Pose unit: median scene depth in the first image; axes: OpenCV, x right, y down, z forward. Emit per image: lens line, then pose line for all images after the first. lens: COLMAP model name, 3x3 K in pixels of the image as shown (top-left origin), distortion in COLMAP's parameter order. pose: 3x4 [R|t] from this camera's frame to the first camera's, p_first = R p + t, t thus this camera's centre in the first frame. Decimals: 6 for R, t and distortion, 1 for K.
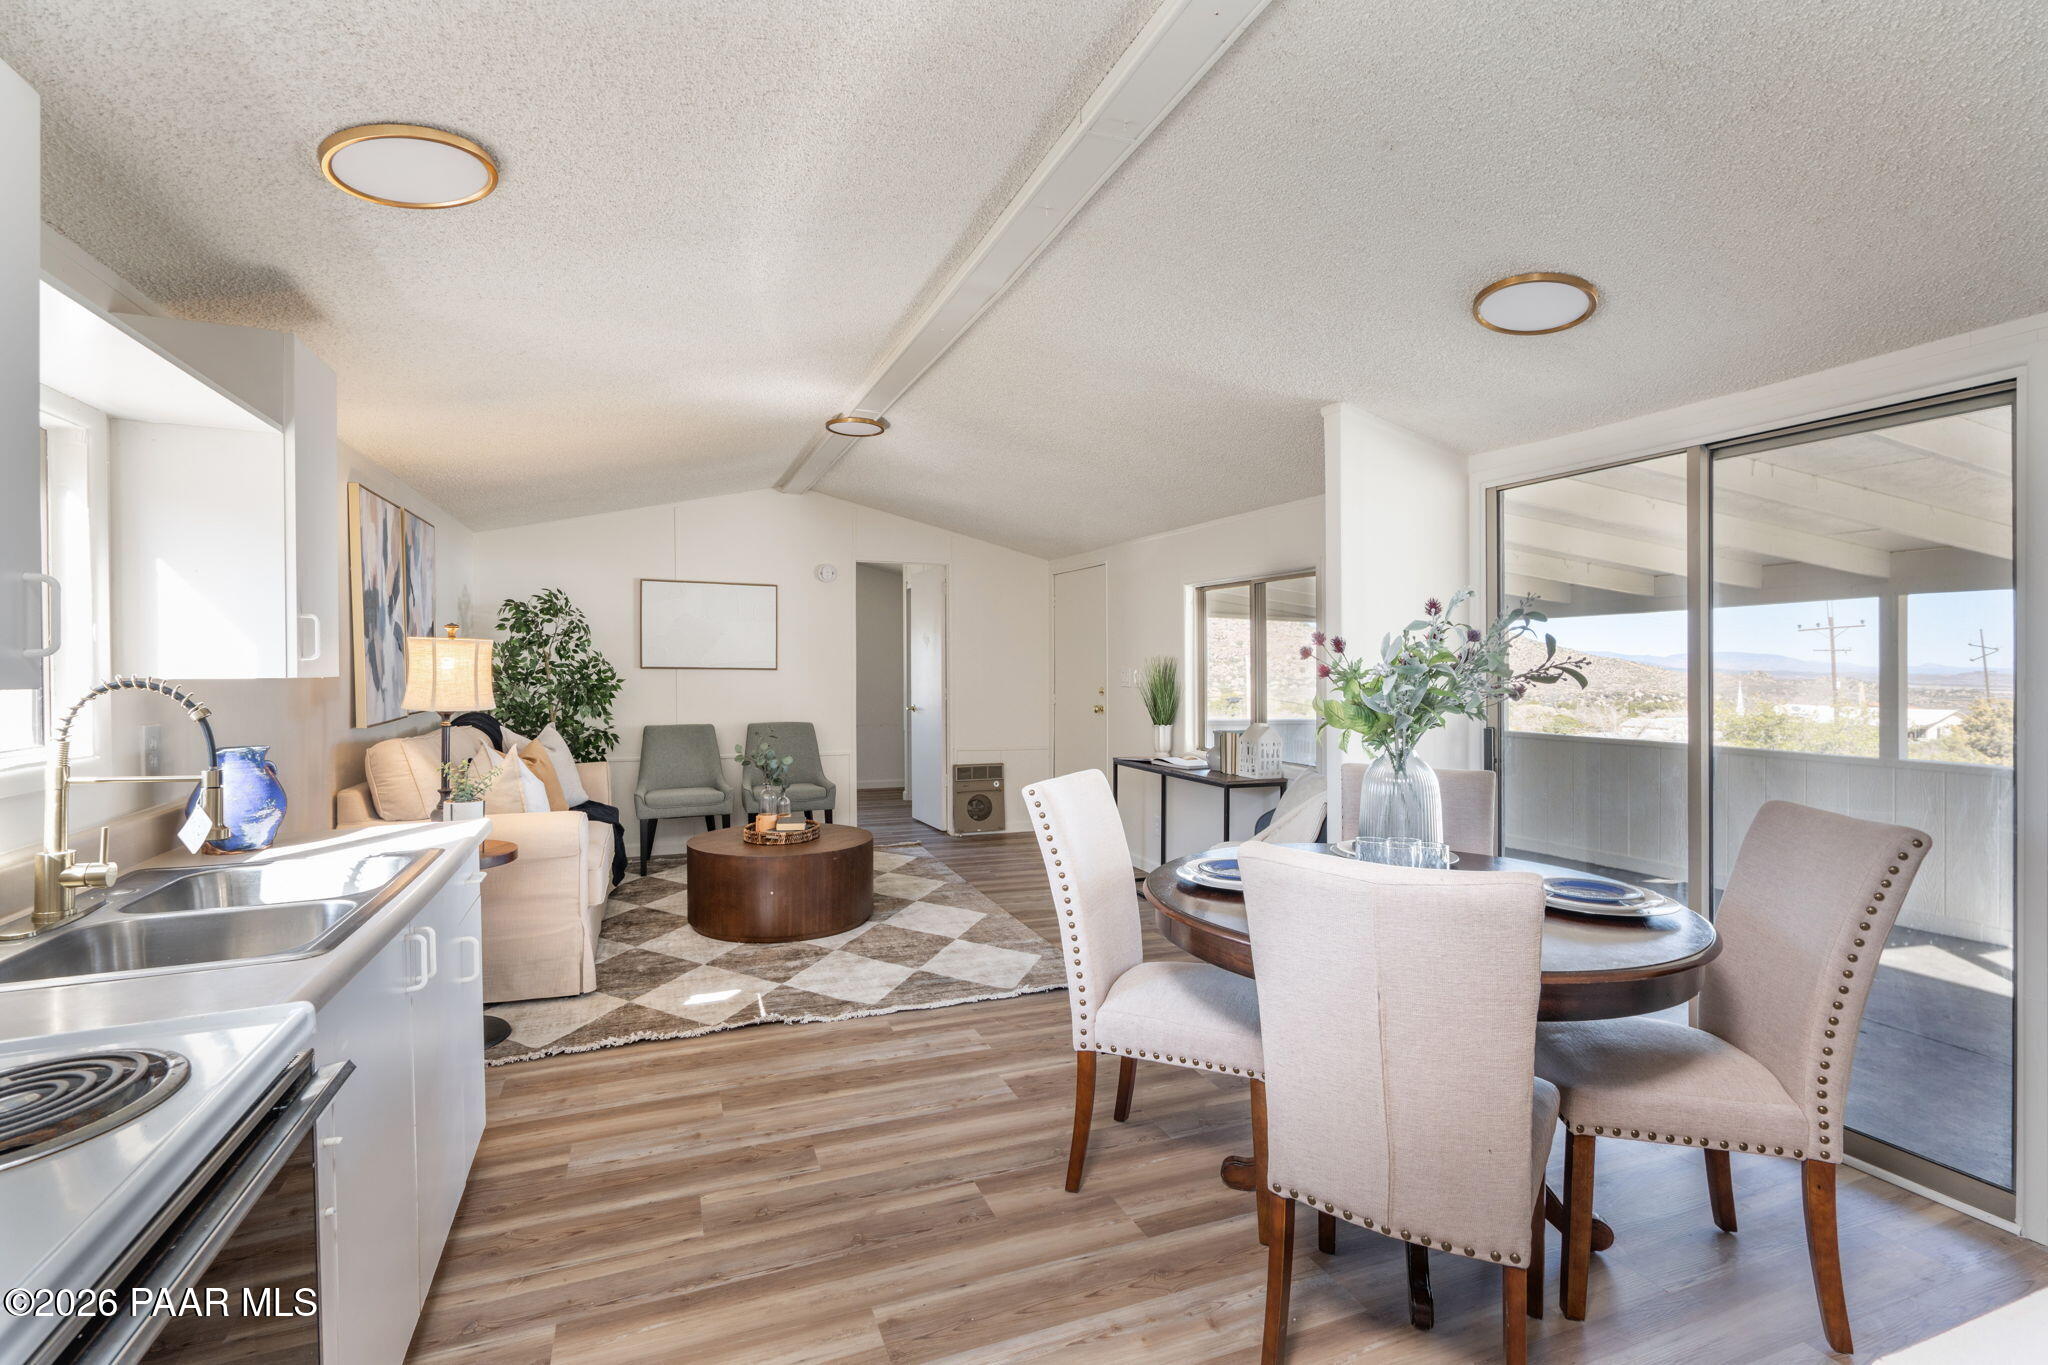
lens RADIAL K [[962.9, 0, 1020.2], [0, 962.9, 677.8], [0, 0, 1]] dist [-0.002647, 0.000891]
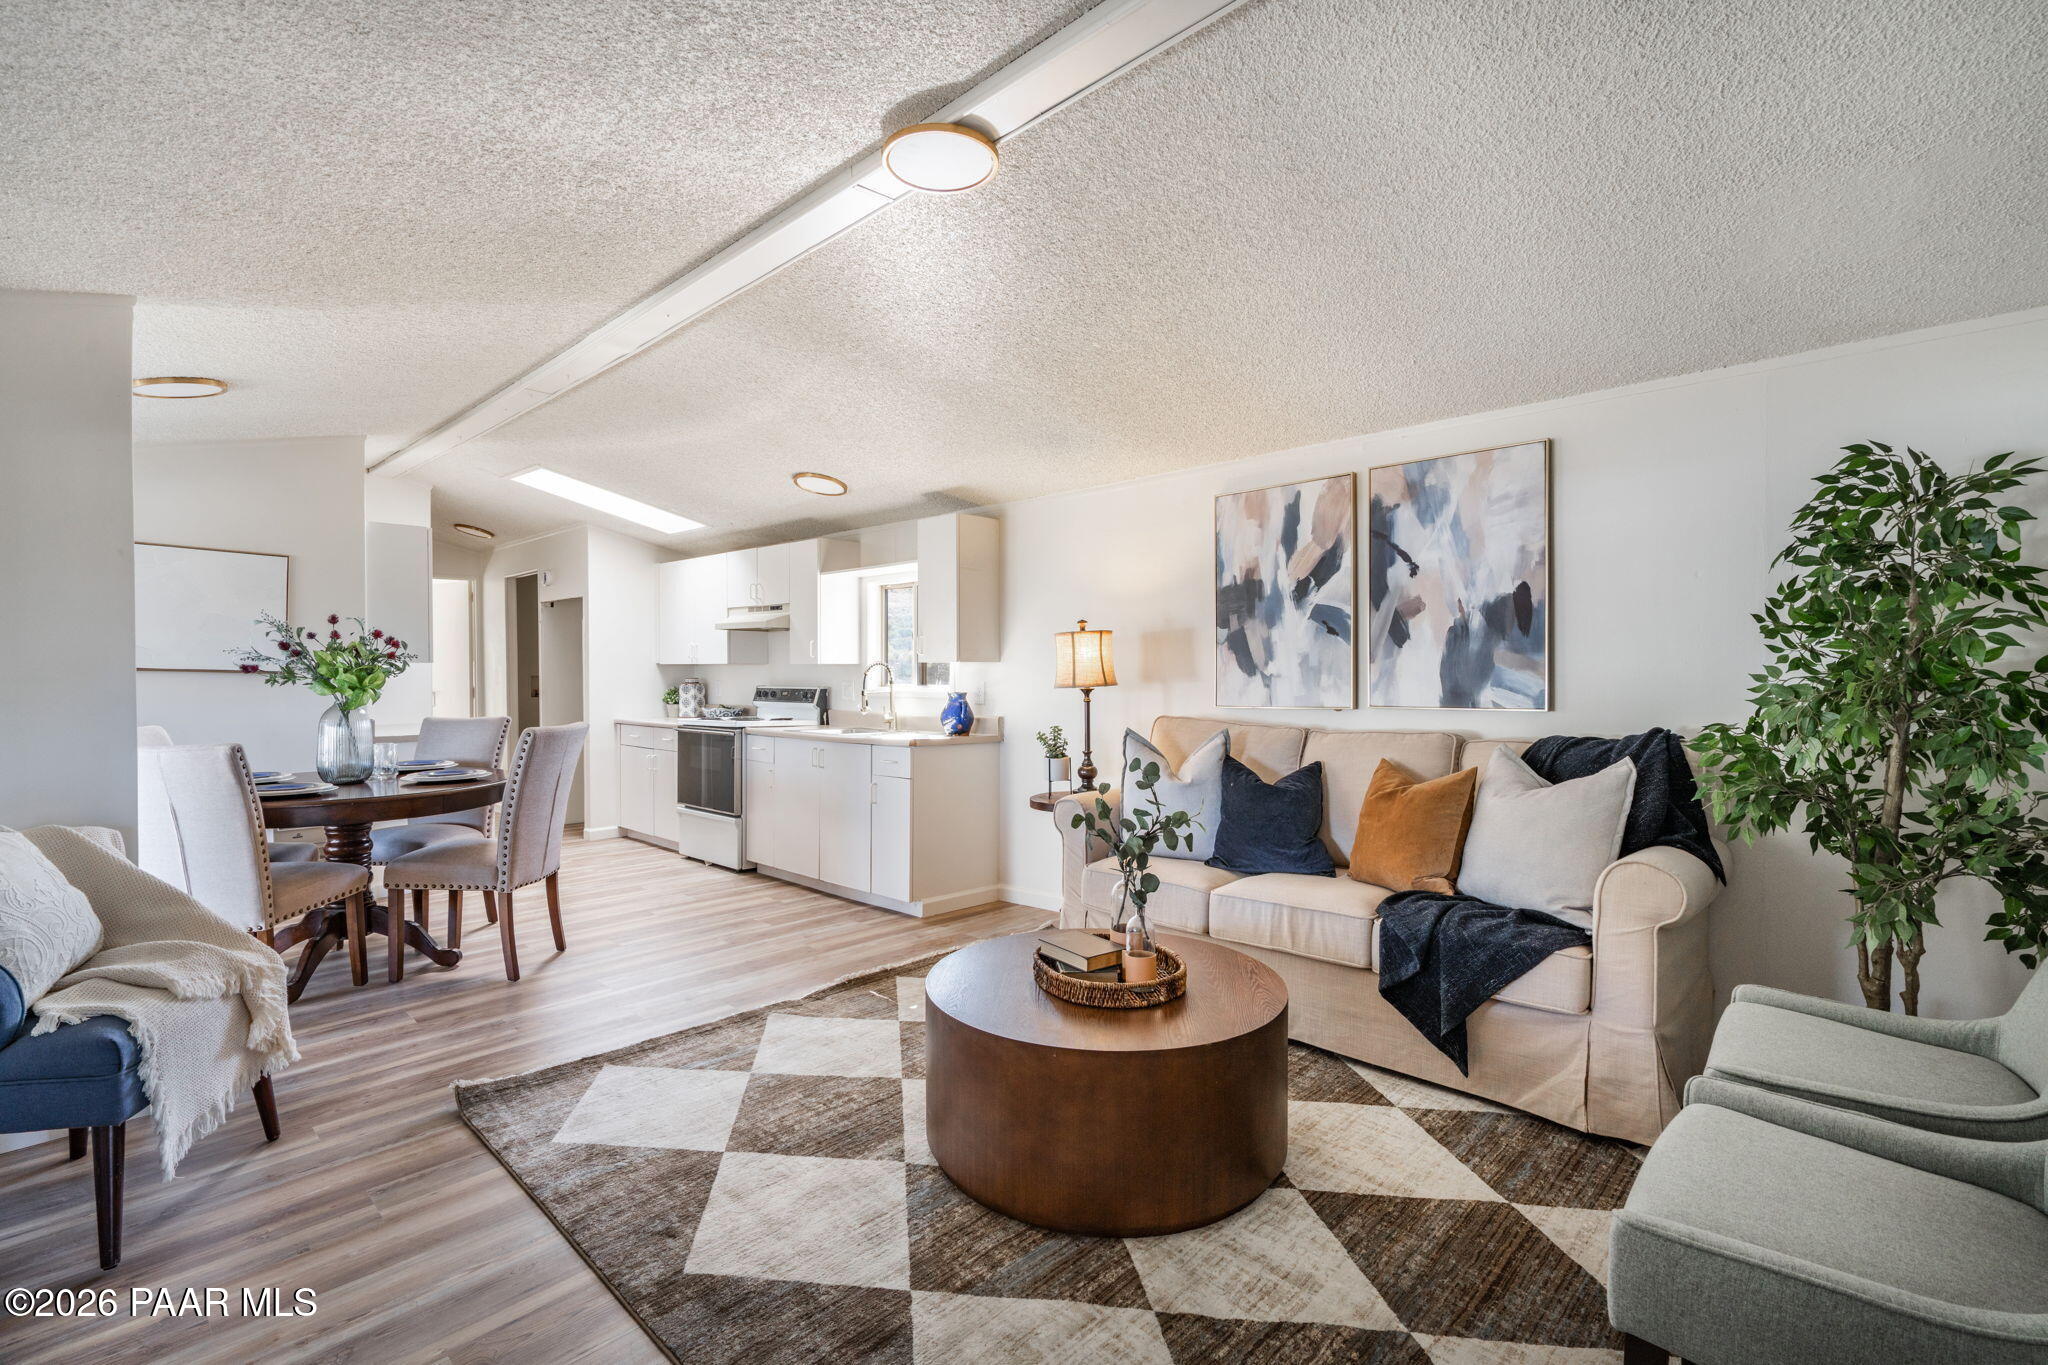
lens RADIAL K [[962.9, 0, 1036.1], [0, 962.9, 687.7], [0, 0, 1]] dist [-0.002647, 0.000891]
pose [[-0.908911, 0.001218, -0.416989, -0.000716], [-0.010068, 0.999640, 0.024865, -0.001061], [0.416869, 0.026798, -0.908571, 1.220632]]
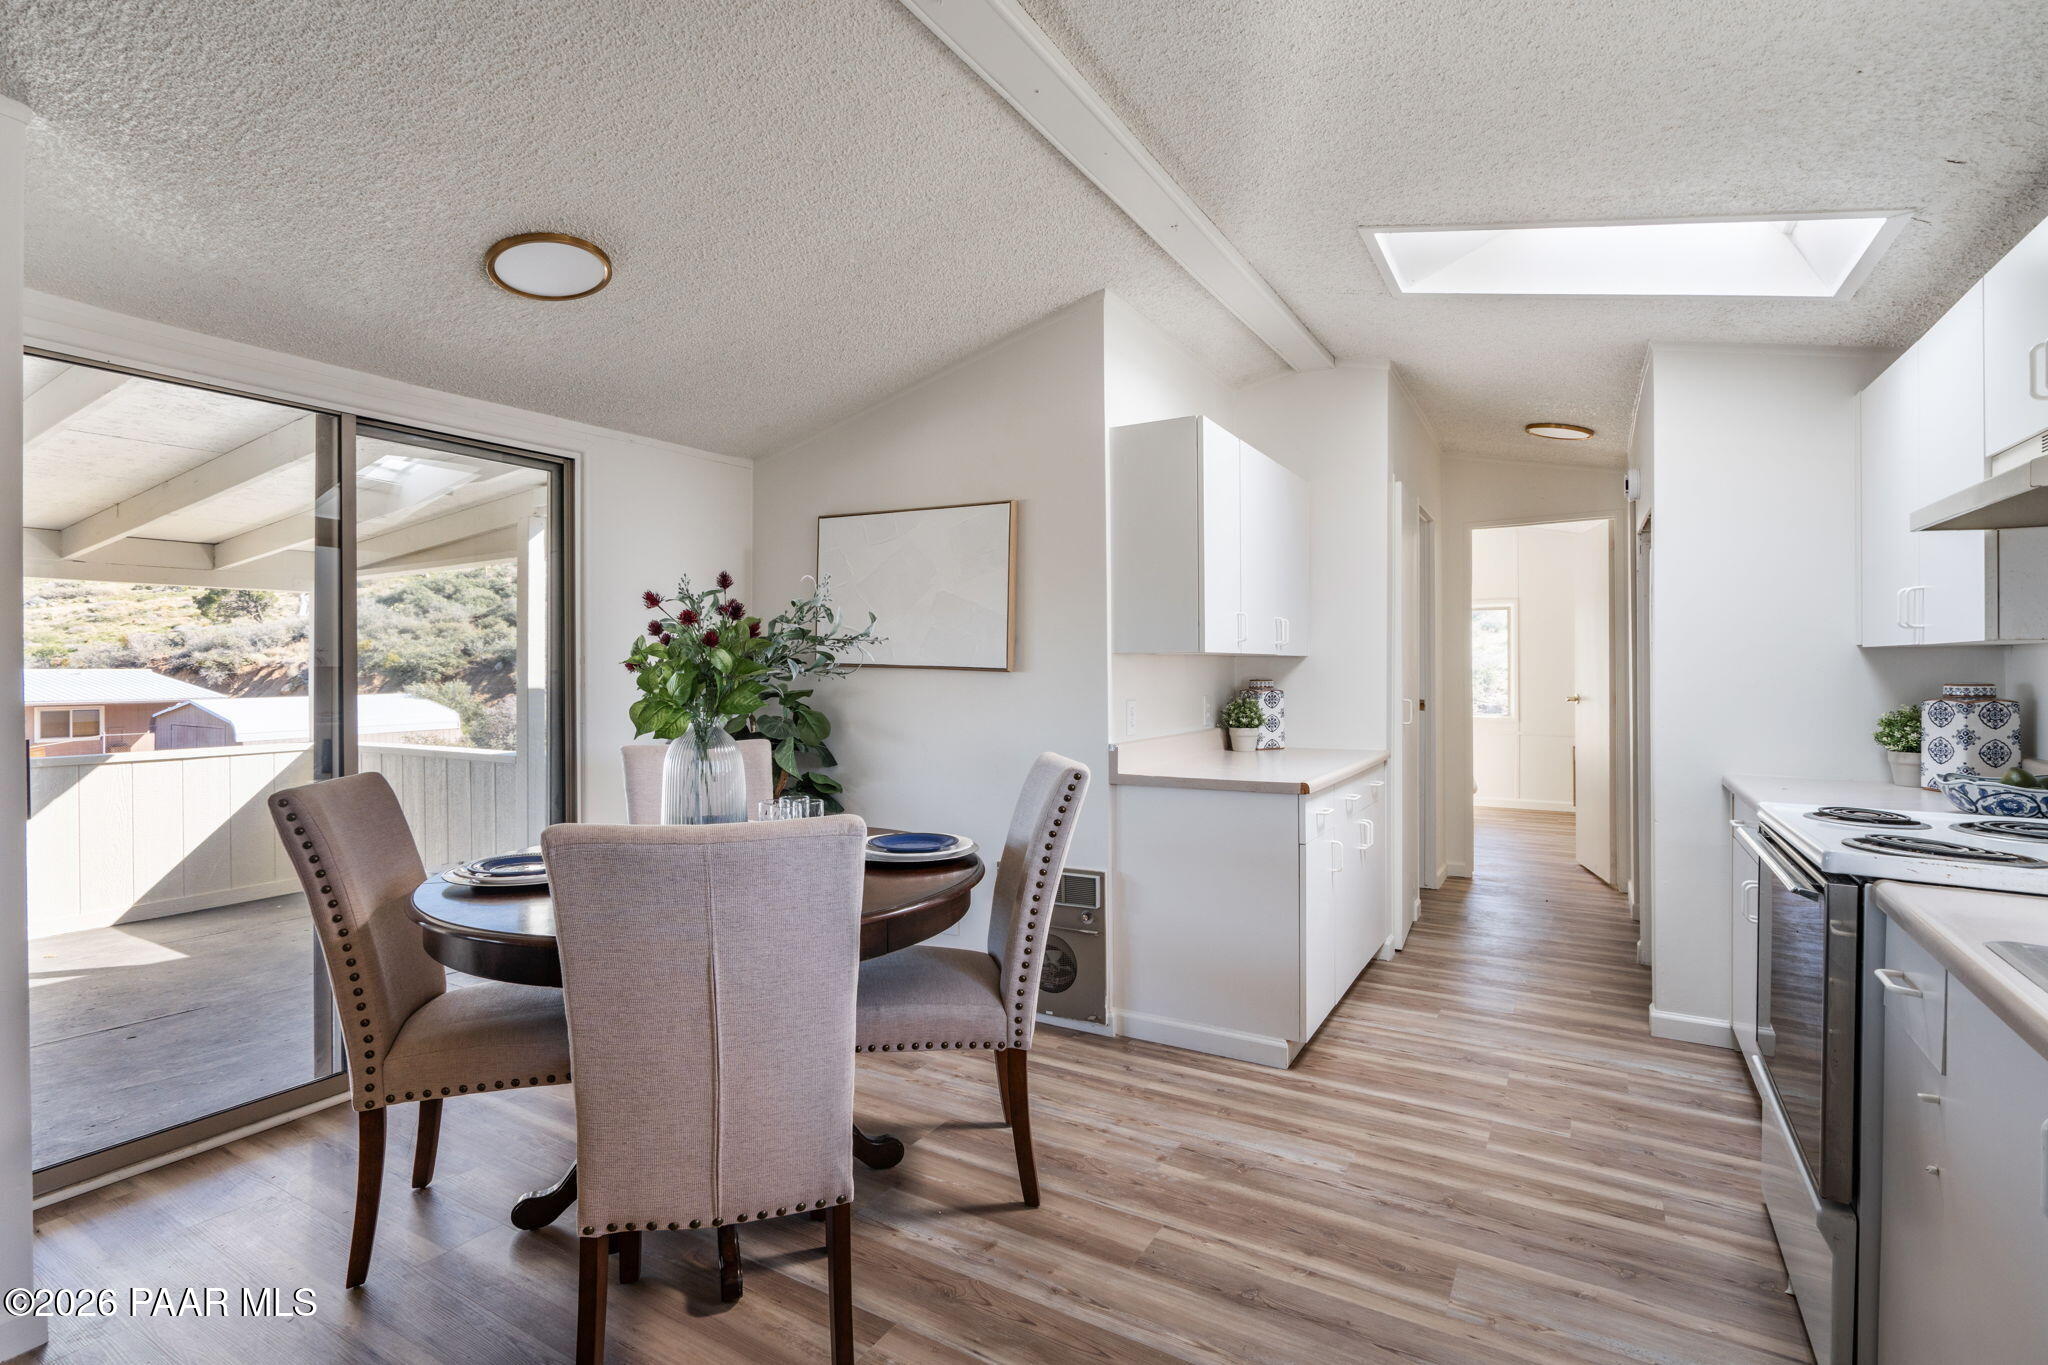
lens RADIAL K [[962.9, 0, 955.7], [0, 962.9, 673.3], [0, 0, 1]] dist [-0.002647, 0.000891]
pose [[-0.584787, -0.009266, 0.811134, -0.204542], [0.009111, 0.999797, 0.017989, 0.004716], [-0.811136, 0.017910, -0.584584, 0.547472]]
